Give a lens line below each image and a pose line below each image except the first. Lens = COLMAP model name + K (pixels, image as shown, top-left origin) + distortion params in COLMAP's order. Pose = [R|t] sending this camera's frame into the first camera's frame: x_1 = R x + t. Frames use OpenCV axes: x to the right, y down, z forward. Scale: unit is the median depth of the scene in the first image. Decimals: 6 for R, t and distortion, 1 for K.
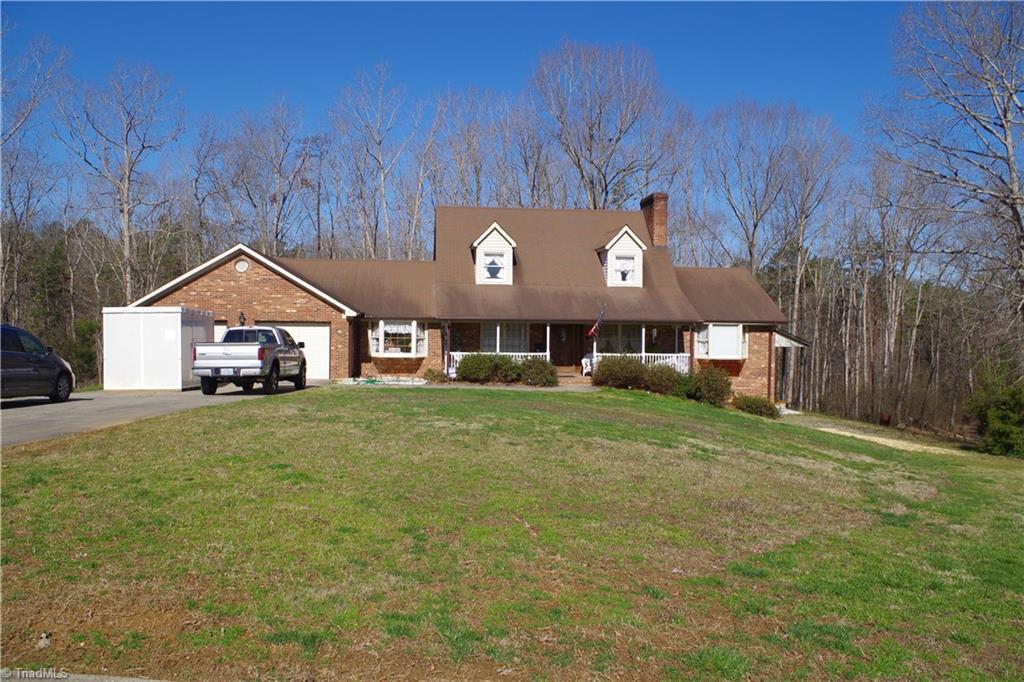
lens RADIAL K [[808.4, 0, 511.4], [0, 808.4, 340.7], [0, 0, 1]] dist [-0.088866, 0.043902]
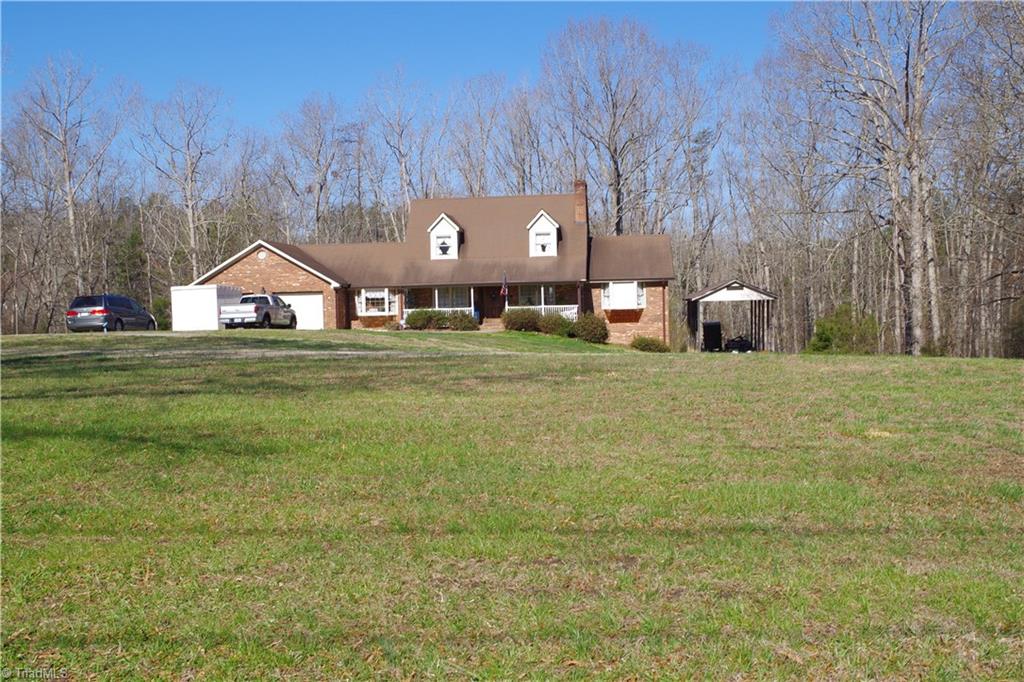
lens RADIAL K [[1151.9, 0, 513.7], [0, 1151.9, 340.7], [0, 0, 1]] dist [-0.050675, 0.000000]
pose [[0.979929, -0.029630, -0.197134, 0.476294], [0.033009, 0.999359, 0.013875, 0.044240], [0.196596, -0.020104, 0.980278, -0.880465]]
